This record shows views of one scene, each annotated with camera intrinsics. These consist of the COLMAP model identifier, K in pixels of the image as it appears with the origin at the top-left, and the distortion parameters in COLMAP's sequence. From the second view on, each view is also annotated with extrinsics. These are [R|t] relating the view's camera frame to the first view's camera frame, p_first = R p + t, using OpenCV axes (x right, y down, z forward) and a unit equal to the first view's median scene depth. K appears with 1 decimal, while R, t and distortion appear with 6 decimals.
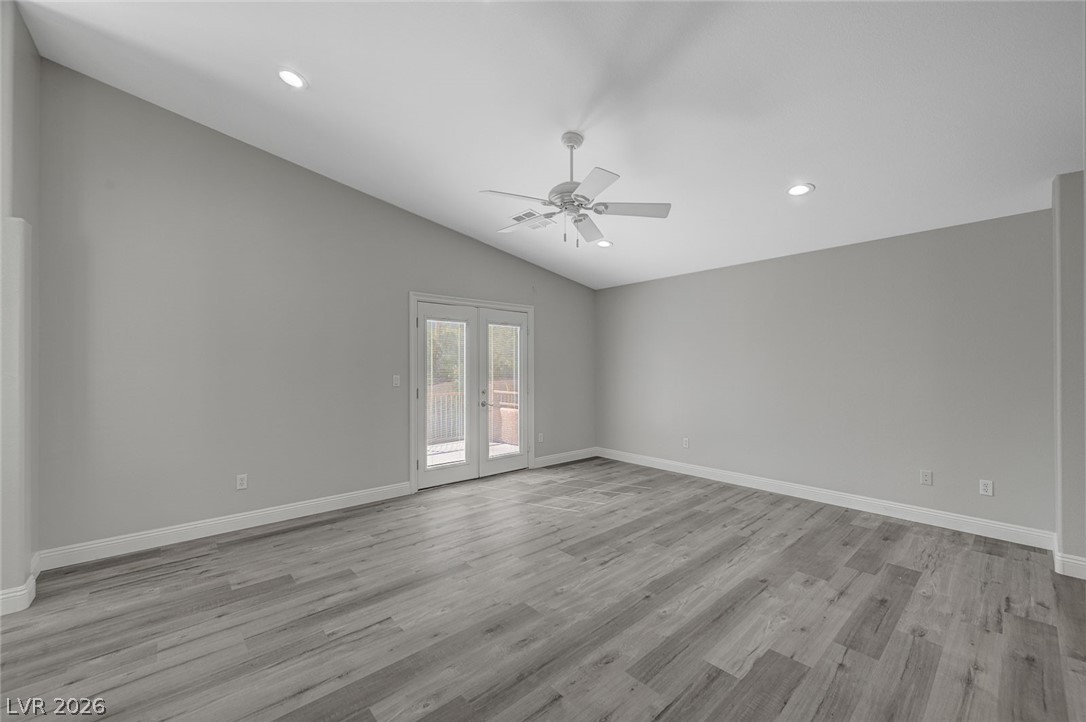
lens RADIAL K [[429.2, 0, 547.4], [0, 429.2, 367.1], [0, 0, 1]] dist [0.000631, 0.000775]
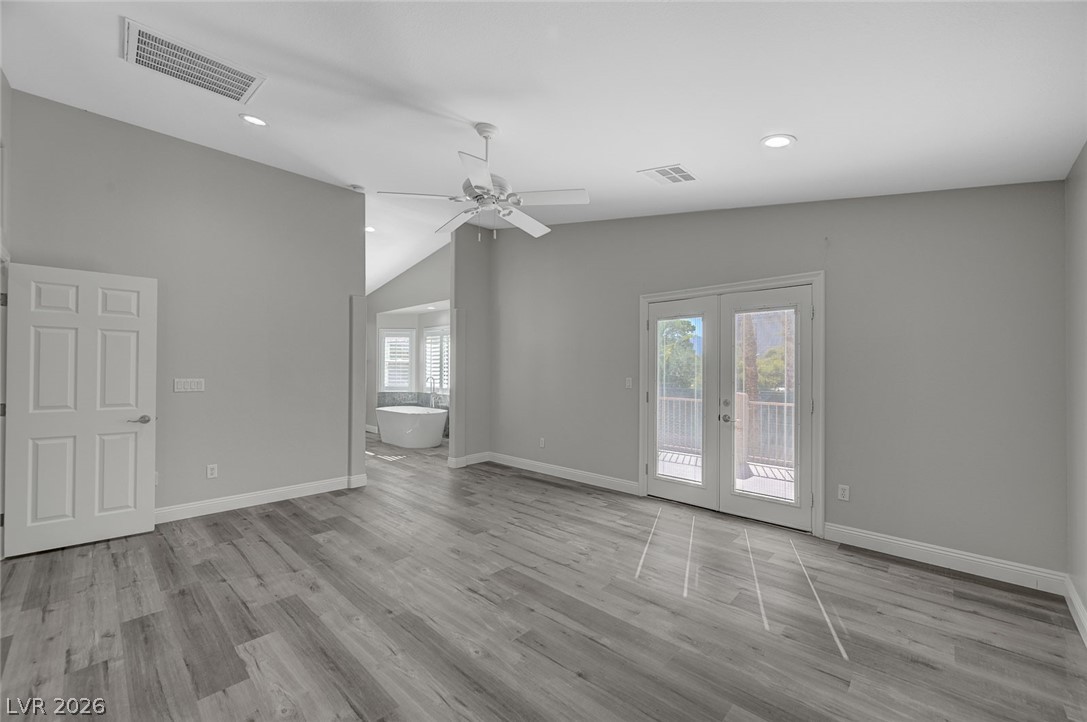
lens RADIAL K [[429.6, 0, 550.7], [0, 429.6, 368.1], [0, 0, 1]] dist [0.000631, 0.000775]
pose [[0.088907, -0.000137, -0.996040, 0.894875], [-0.003082, 0.999995, -0.000413, -0.004626], [0.996035, 0.003106, 0.088907, 0.934823]]
